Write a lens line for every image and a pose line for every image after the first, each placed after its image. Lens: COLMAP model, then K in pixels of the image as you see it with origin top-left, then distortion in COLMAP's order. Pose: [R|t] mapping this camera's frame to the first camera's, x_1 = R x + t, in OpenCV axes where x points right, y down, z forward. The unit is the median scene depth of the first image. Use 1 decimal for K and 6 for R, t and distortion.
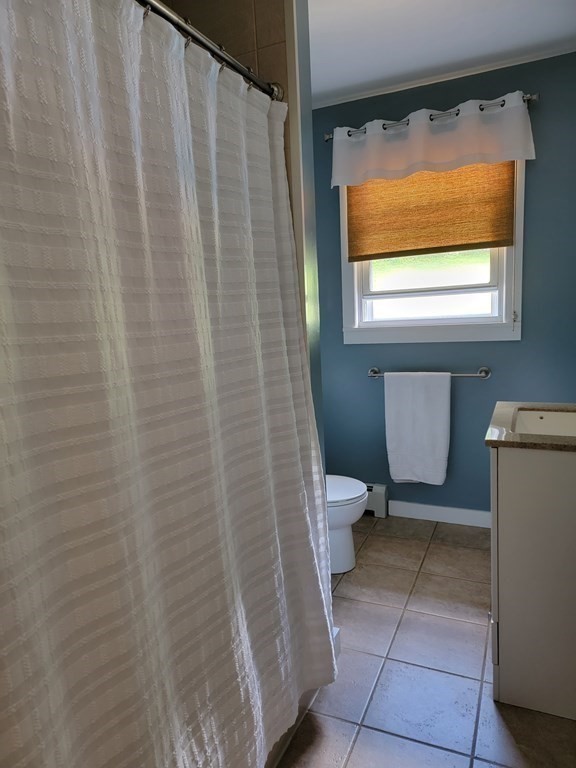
lens RADIAL K [[530.3, 0, 286.4], [0, 530.3, 385.7], [0, 0, 1]] dist [0.094045, -0.072418]
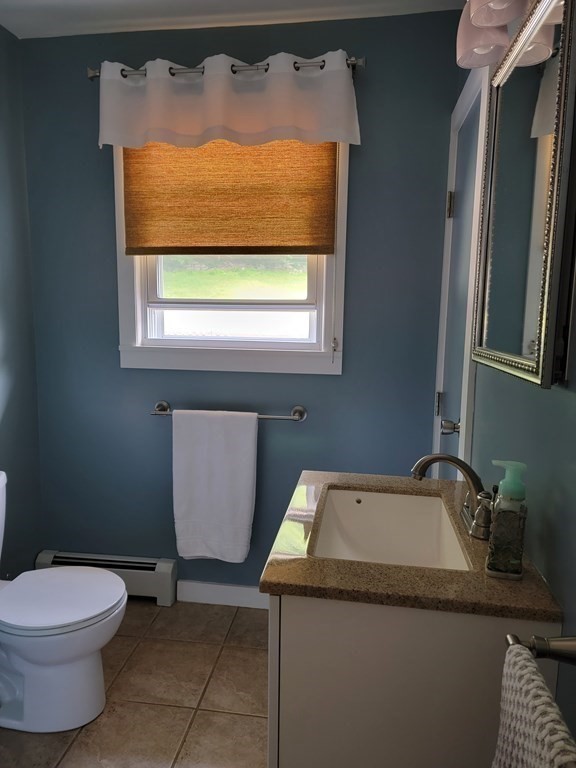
lens RADIAL K [[530.3, 0, 288.8], [0, 530.3, 383.7], [0, 0, 1]] dist [0.094045, -0.072418]
pose [[0.959094, 0.026373, 0.281856, 0.137782], [-0.021678, 0.999570, -0.019765, -0.052769], [-0.282256, 0.012846, 0.959253, 0.267724]]
